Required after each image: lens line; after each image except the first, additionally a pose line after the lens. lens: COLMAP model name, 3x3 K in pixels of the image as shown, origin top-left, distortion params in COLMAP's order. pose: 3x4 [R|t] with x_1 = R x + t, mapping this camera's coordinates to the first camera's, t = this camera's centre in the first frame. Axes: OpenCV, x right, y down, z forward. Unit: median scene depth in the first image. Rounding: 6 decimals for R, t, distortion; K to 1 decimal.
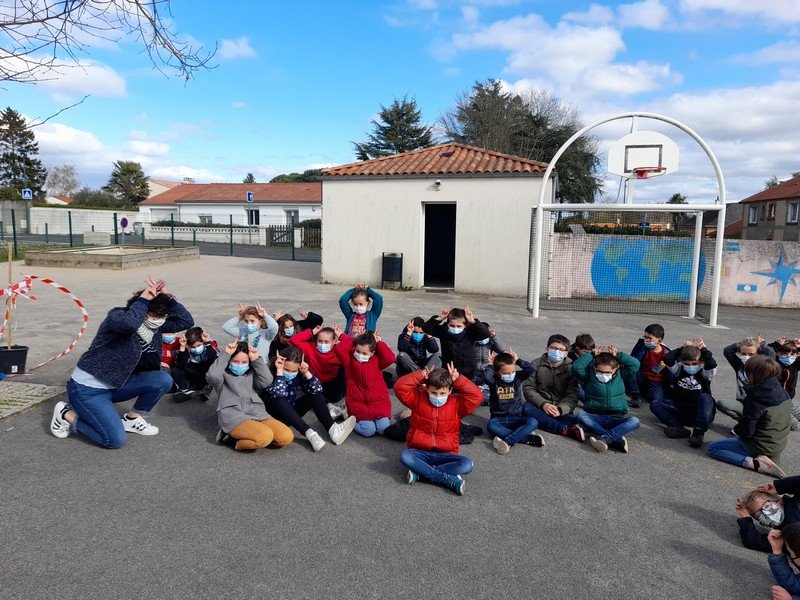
lens RADIAL K [[581.5, 0, 401.3], [0, 581.5, 291.5], [0, 0, 1]] dist [0.061926, -0.043121]
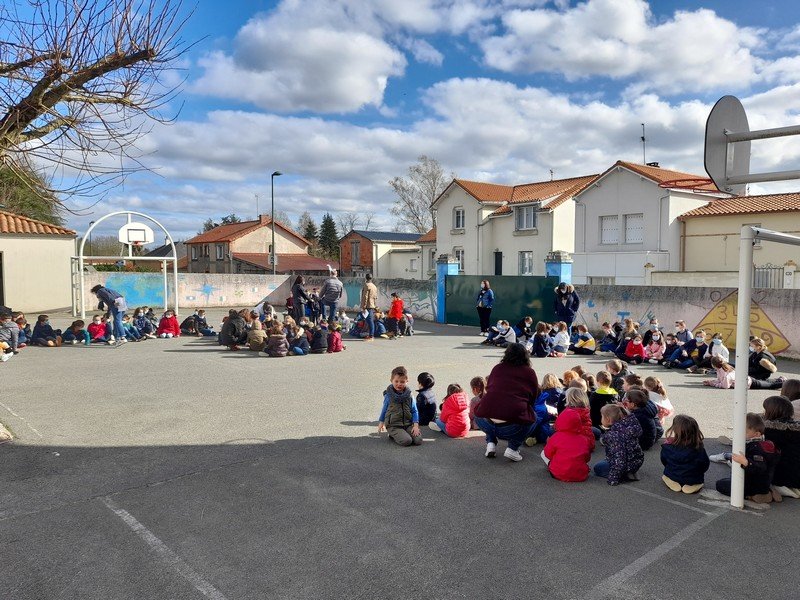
lens RADIAL K [[581.5, 0, 416.1], [0, 581.5, 306.5], [0, 0, 1]] dist [0.061926, -0.043121]
pose [[0.630467, -0.070715, 0.772988, -0.406544], [0.092745, 0.995570, 0.015432, 0.056425], [-0.770655, 0.061962, 0.634233, -0.732057]]
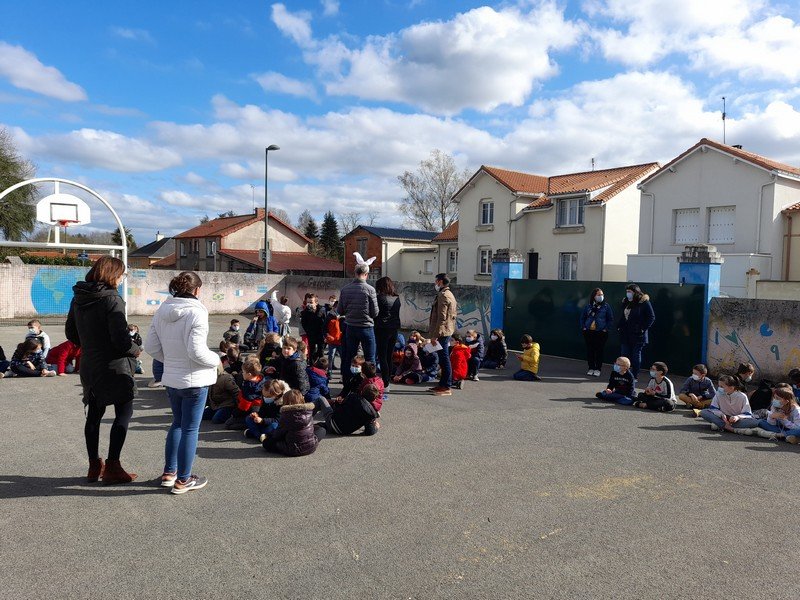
lens RADIAL K [[581.5, 0, 403.8], [0, 581.5, 300.7], [0, 0, 1]] dist [0.061926, -0.043121]
pose [[0.645177, -0.044777, 0.762720, -0.114189], [0.070902, 0.997482, -0.001416, 0.033661], [-0.760736, 0.054992, 0.646728, -0.383592]]
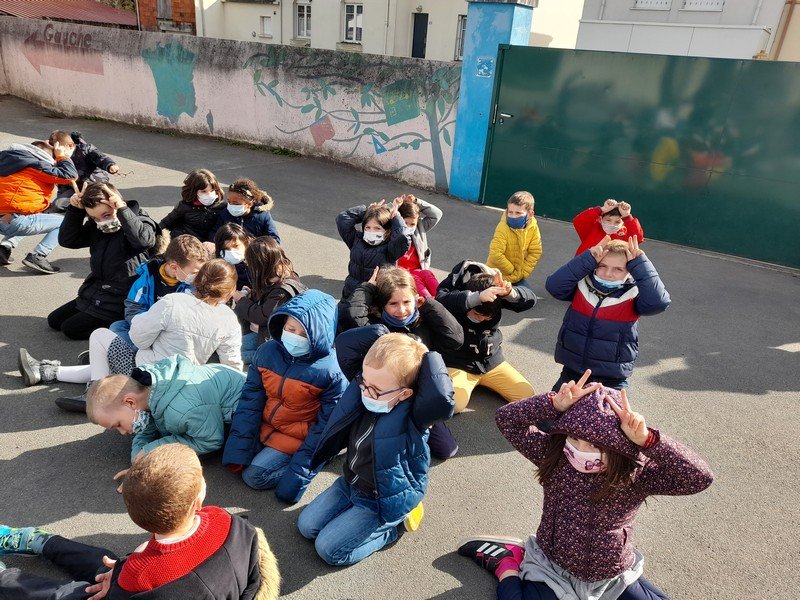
lens RADIAL K [[581.5, 0, 399.2], [0, 581.5, 281.1], [0, 0, 1]] dist [0.061926, -0.043121]
pose [[0.419702, -0.323075, 0.848218, 0.316852], [0.032036, 0.939199, 0.341877, 0.019314], [-0.907097, -0.116313, 0.404533, 0.013376]]
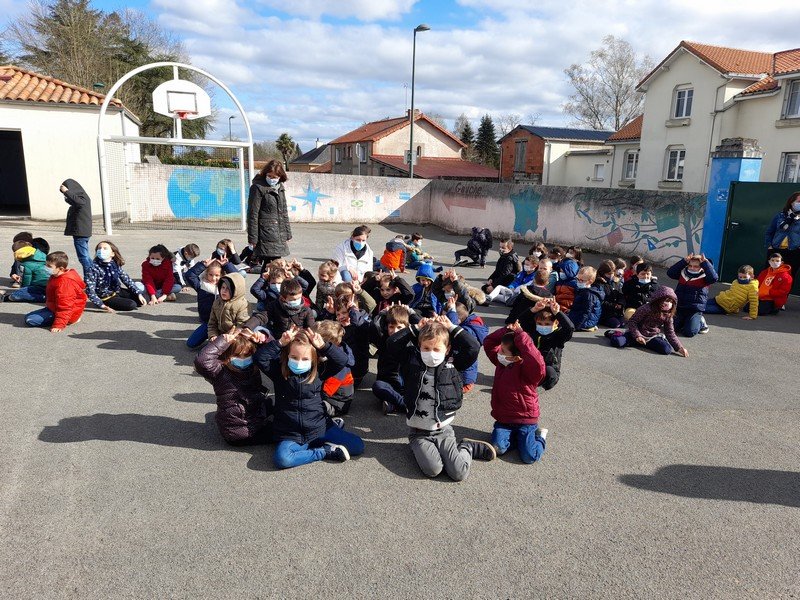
lens RADIAL K [[581.5, 0, 400.2], [0, 581.5, 295.0], [0, 0, 1]] dist [0.061926, -0.043121]
pose [[0.824495, -0.110926, 0.554890, 0.033185], [0.048530, 0.990847, 0.125966, 0.032686], [-0.563784, -0.076930, 0.822332, -0.233751]]
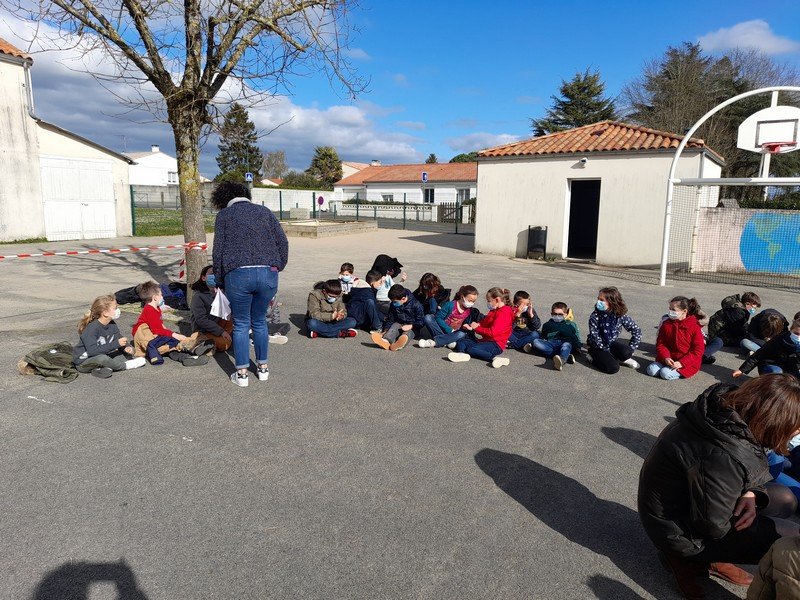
lens RADIAL K [[581.5, 0, 403.7], [0, 581.5, 298.2], [0, 0, 1]] dist [0.061926, -0.043121]
pose [[0.954818, 0.047392, -0.293388, 0.072871], [-0.033631, 0.998092, 0.051775, 0.021035], [0.295282, -0.039569, 0.954591, -0.135756]]
